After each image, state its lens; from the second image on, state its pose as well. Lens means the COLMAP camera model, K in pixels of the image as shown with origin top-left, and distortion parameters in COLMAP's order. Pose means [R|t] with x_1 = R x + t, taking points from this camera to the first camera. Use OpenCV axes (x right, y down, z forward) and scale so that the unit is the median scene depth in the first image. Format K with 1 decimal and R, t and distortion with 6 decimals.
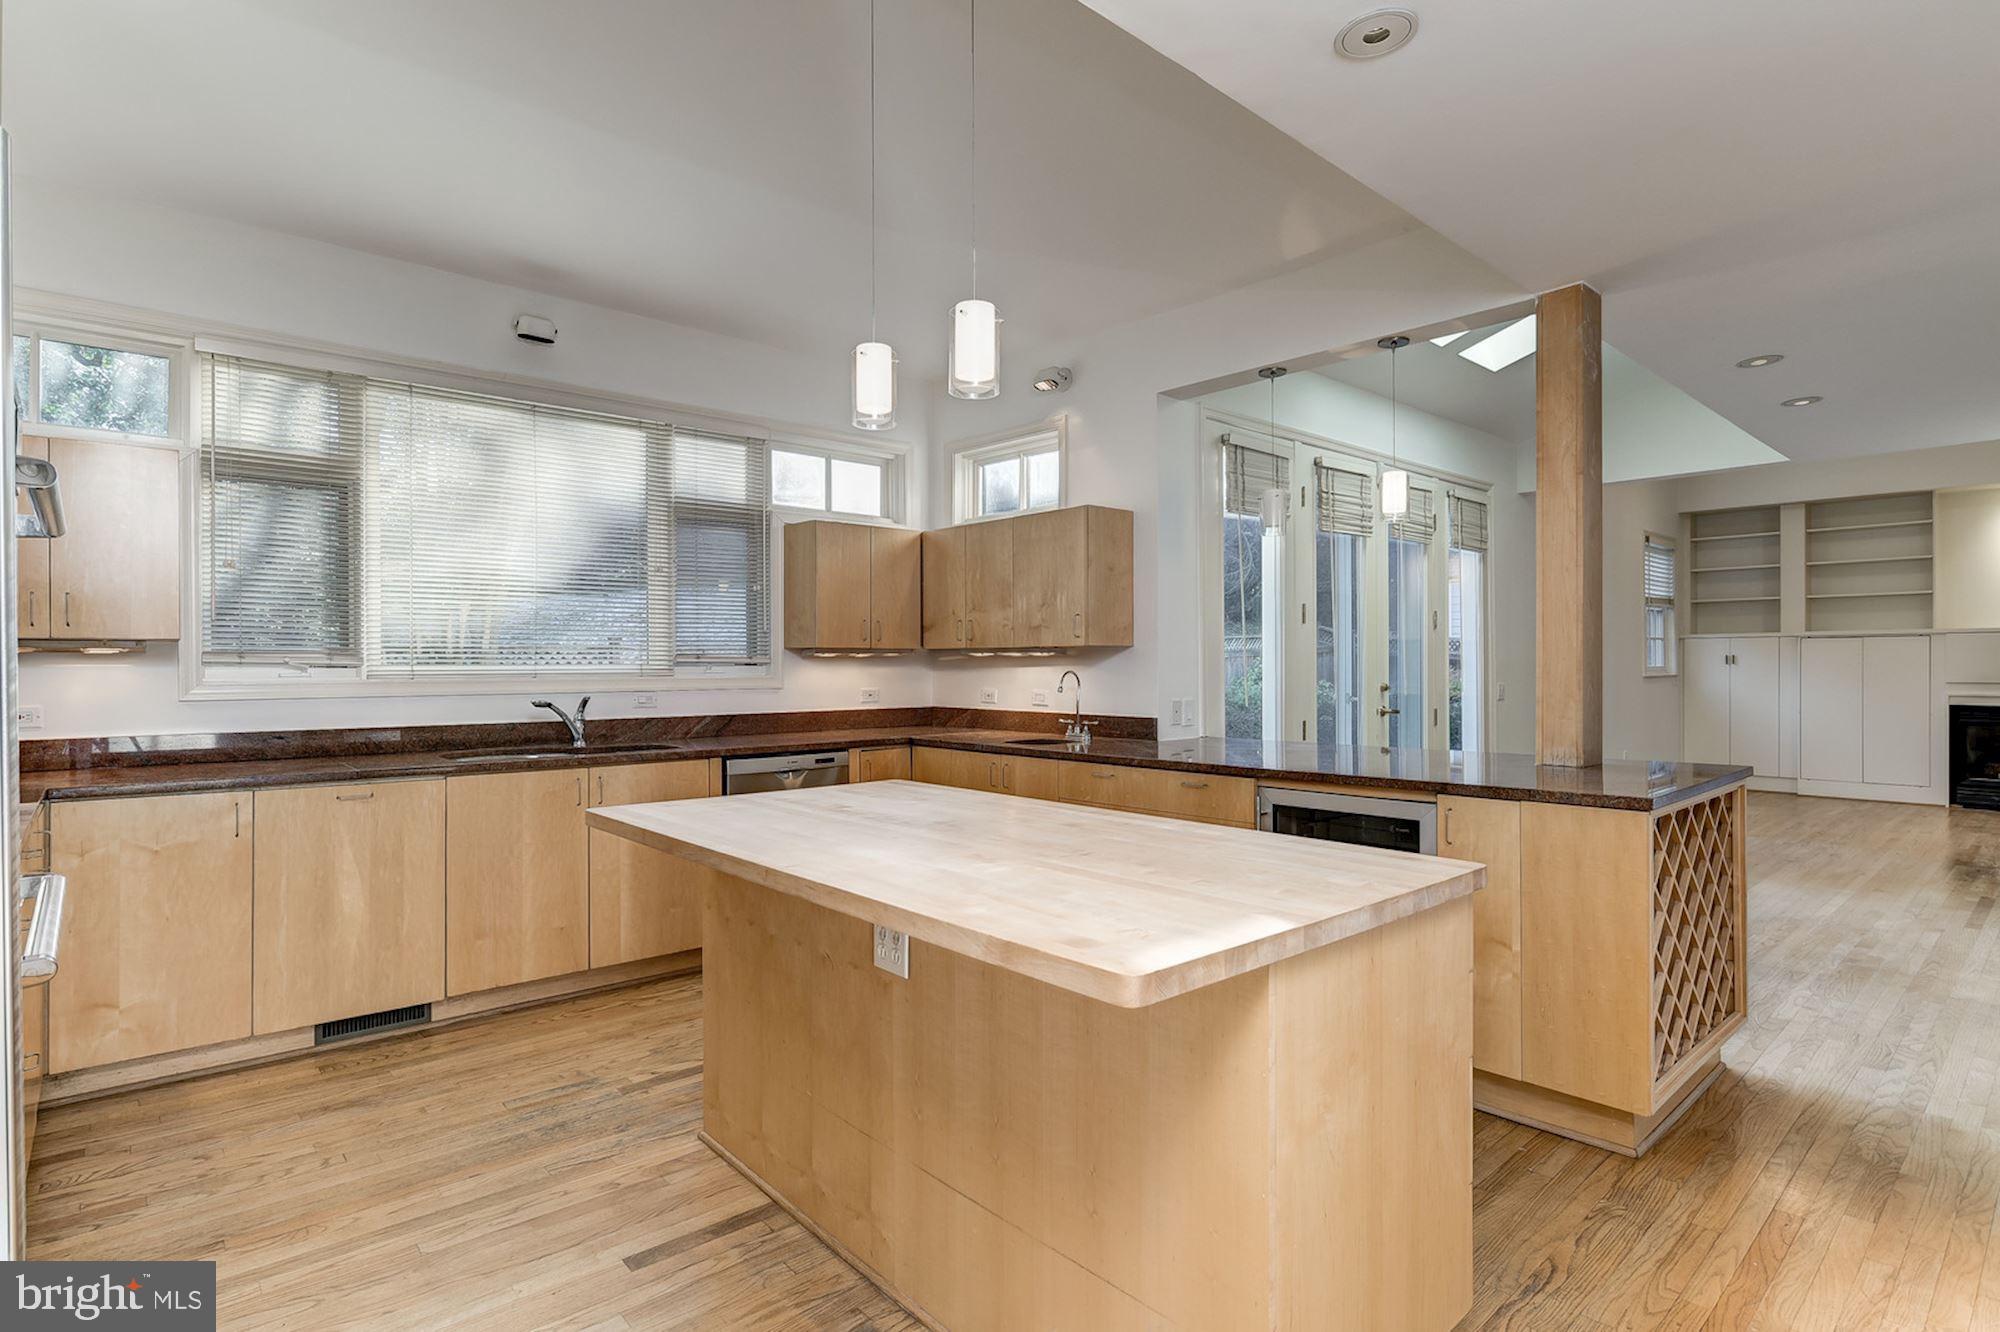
lens RADIAL K [[999.9, 0, 997.5], [0, 999.9, 666.1], [0, 0, 1]] dist [-0.002483, 0.000920]
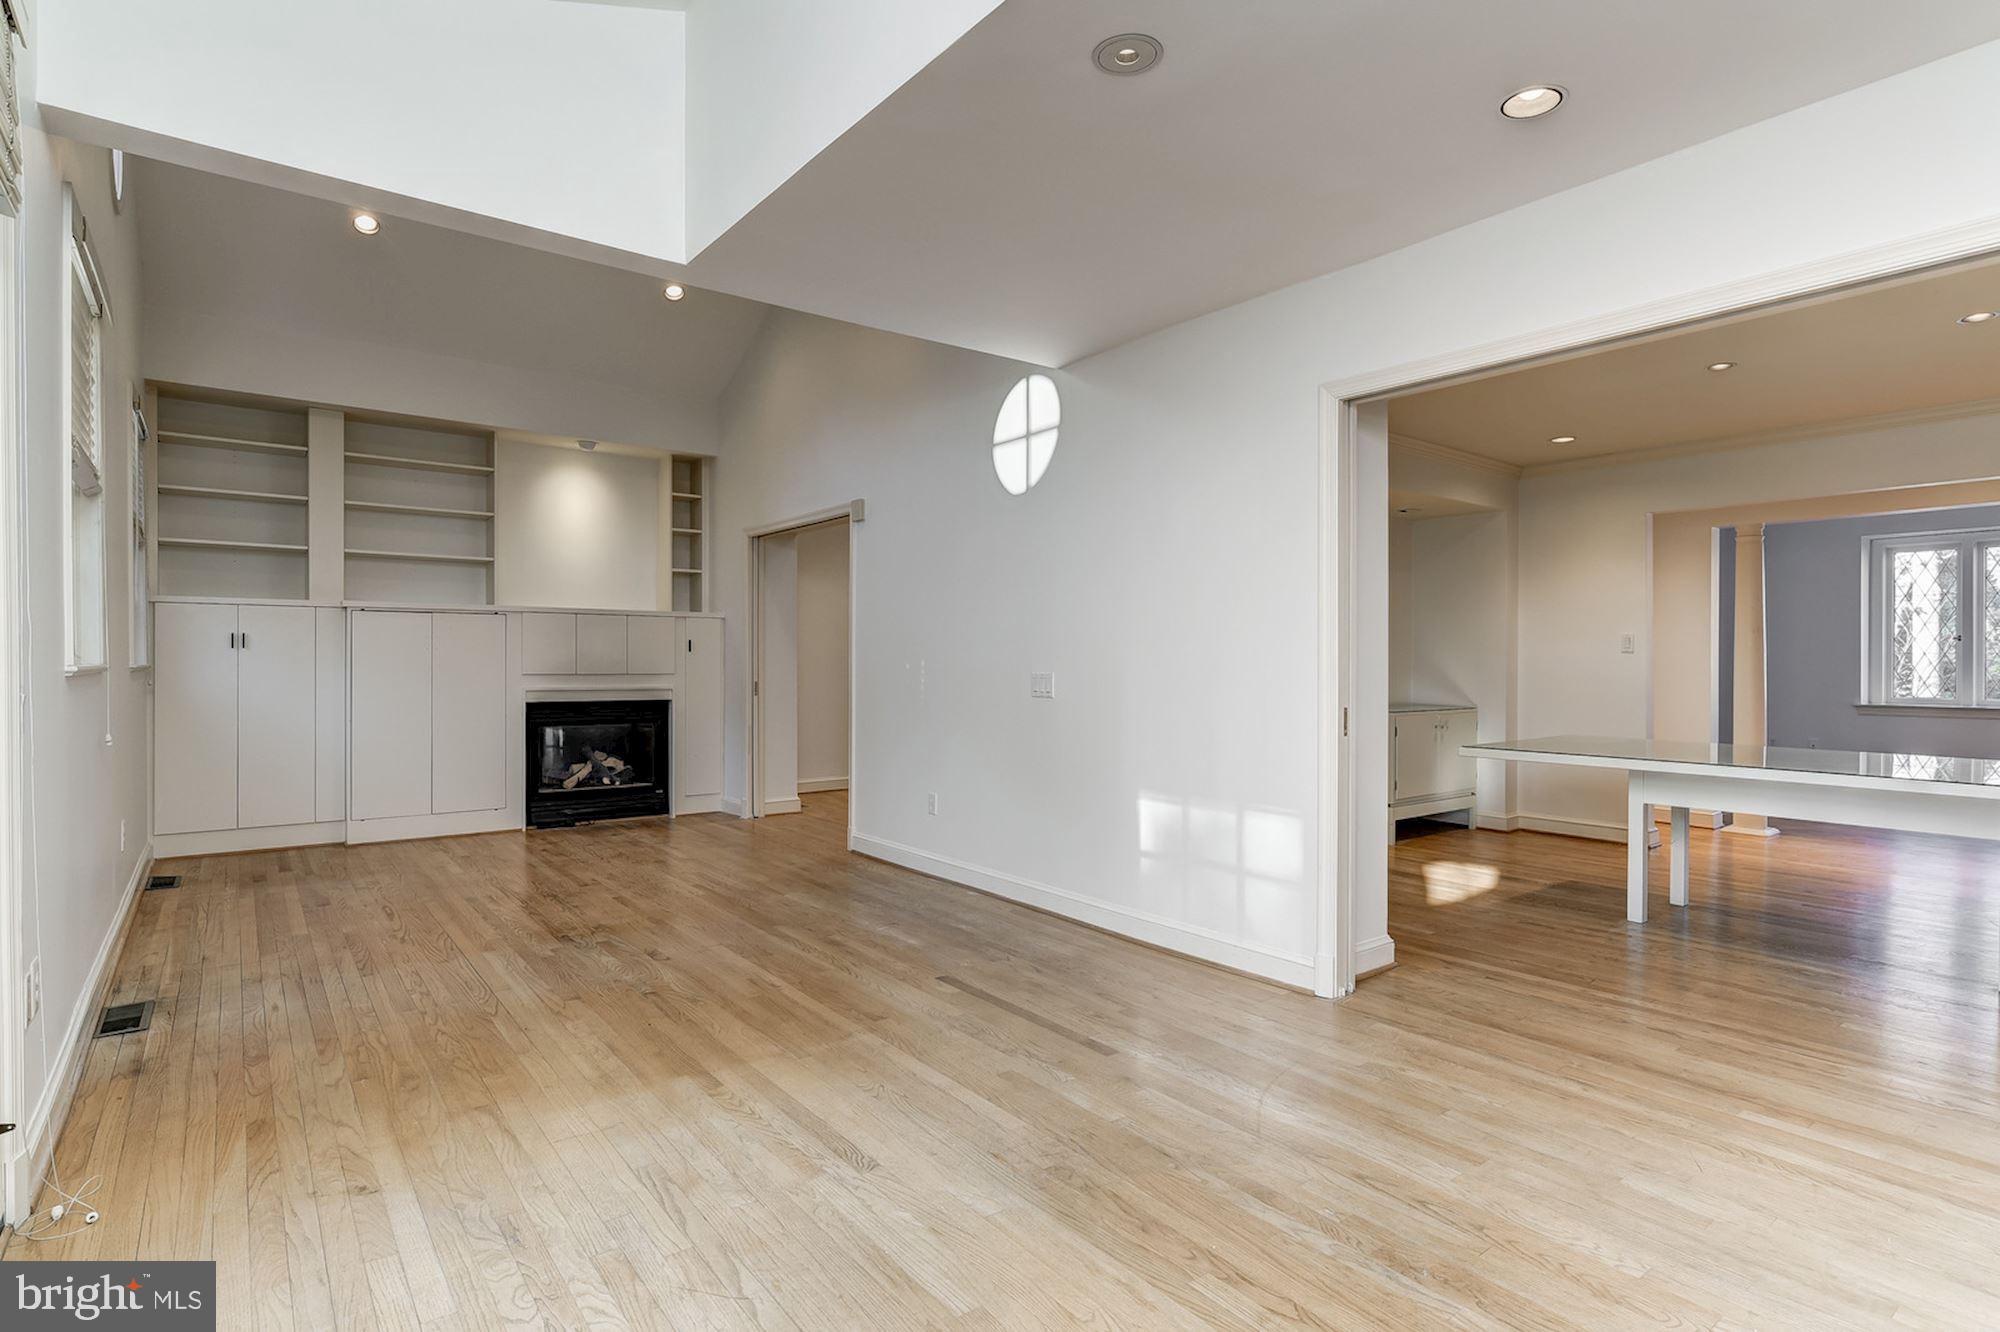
lens RADIAL K [[999.9, 0, 997.5], [0, 999.9, 666.1], [0, 0, 1]] dist [-0.002483, 0.000920]
pose [[0.073371, -0.001044, 0.997304, 0.179135], [-0.002342, 0.999997, 0.001219, 0.007834], [-0.997302, -0.002425, 0.073368, 0.545799]]
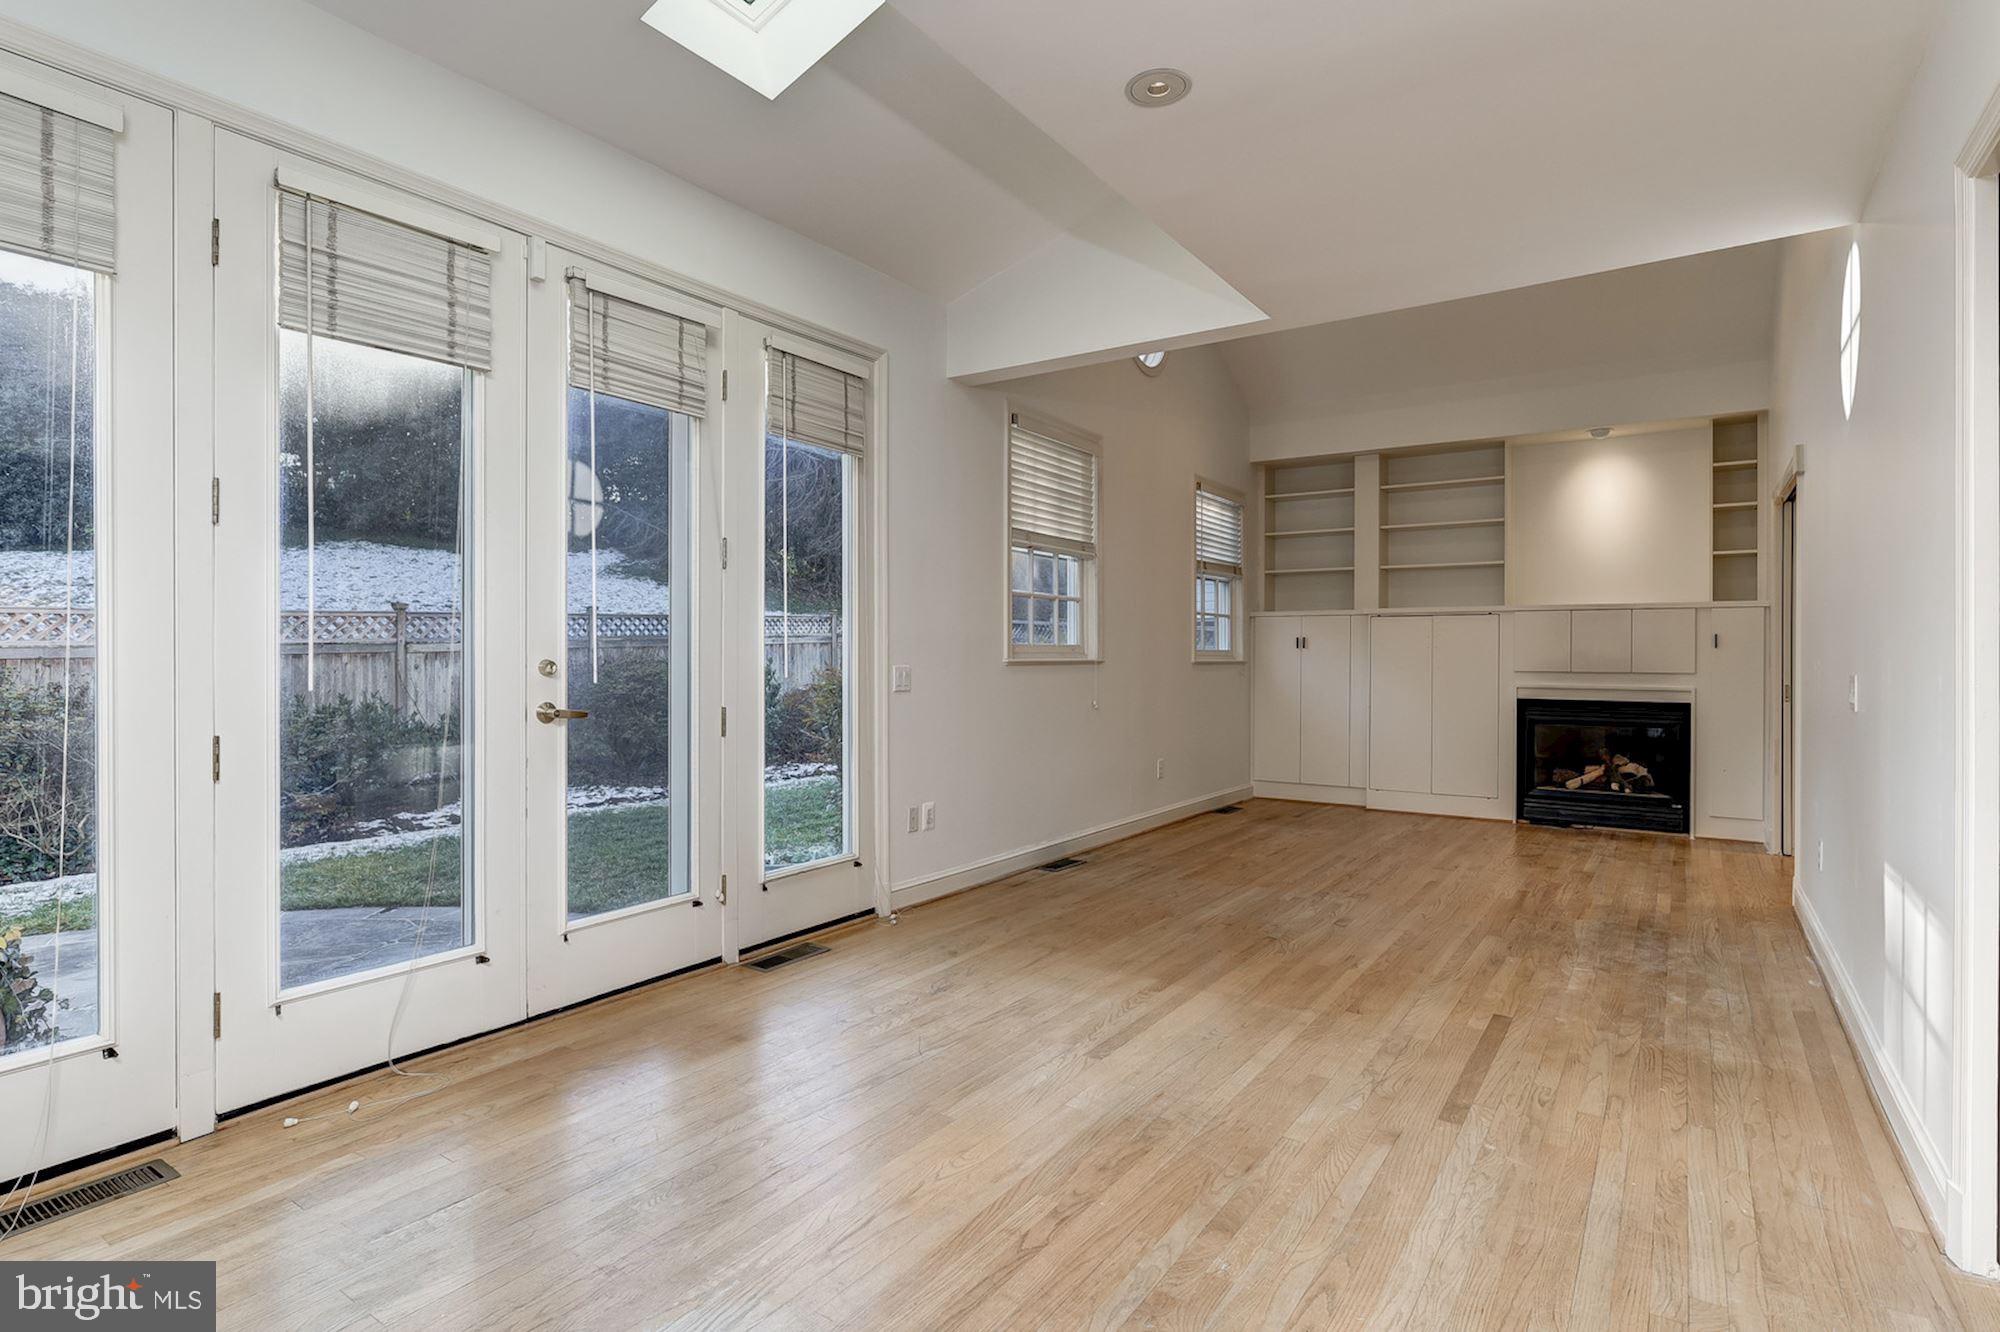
lens RADIAL K [[1018.7, 0, 997.3], [0, 1018.7, 657.2], [0, 0, 1]] dist [-0.007918, 0.000545]
pose [[0.970037, 0.008042, 0.242825, 0.323457], [-0.008131, 0.999967, -0.000635, 0.008705], [-0.242822, -0.001359, 0.970070, 0.283019]]
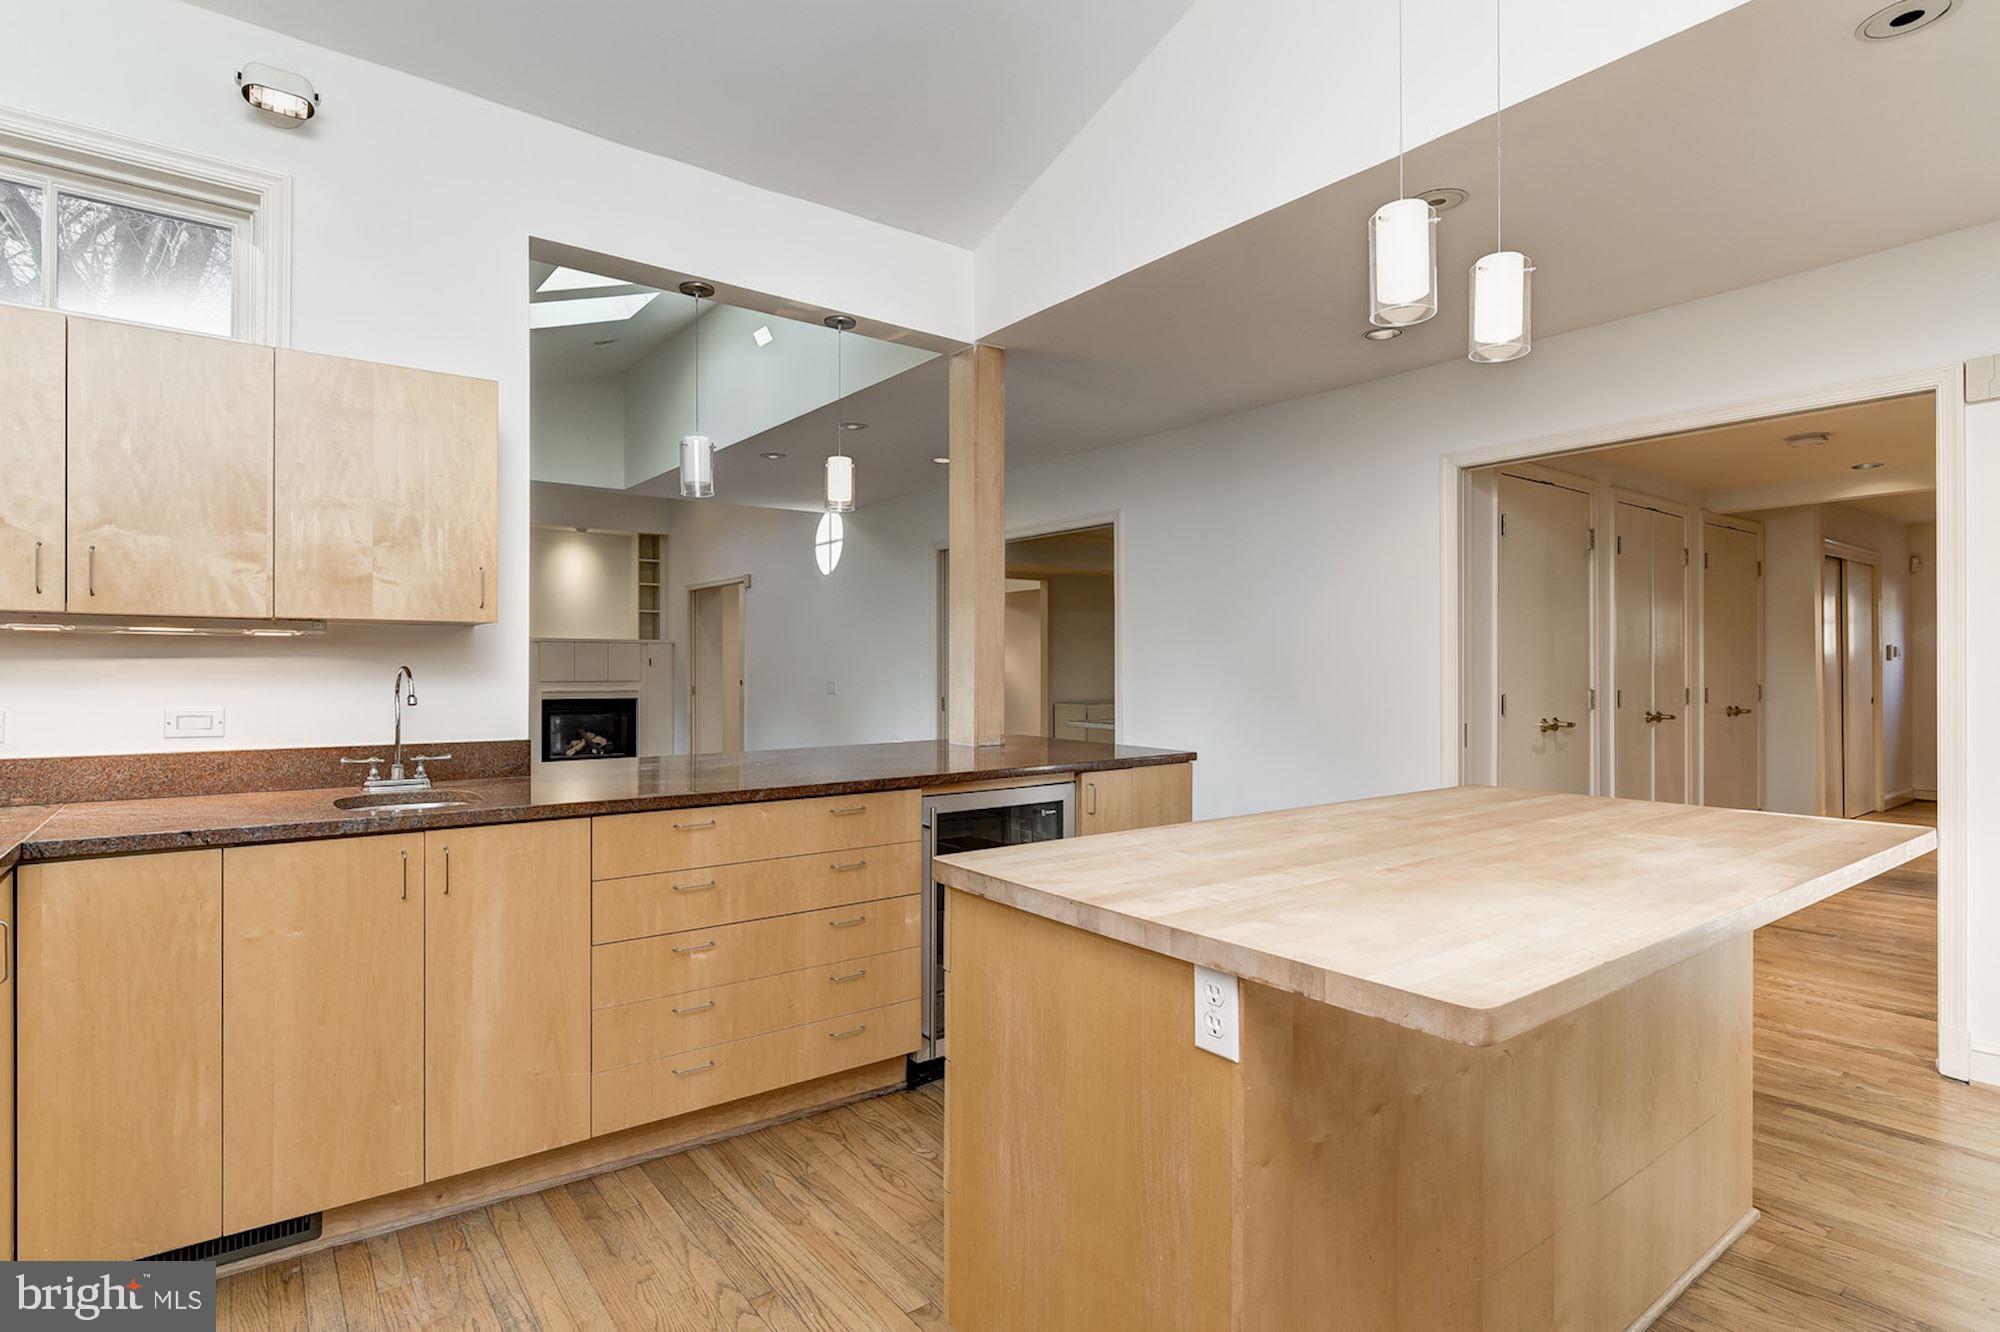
lens RADIAL K [[999.9, 0, 997.5], [0, 999.9, 666.1], [0, 0, 1]] dist [-0.002483, 0.000920]
pose [[0.084806, 0.004567, 0.996387, -0.225248], [0.000915, 0.999989, -0.004661, 0.003646], [-0.996397, 0.001307, 0.084801, 0.319753]]
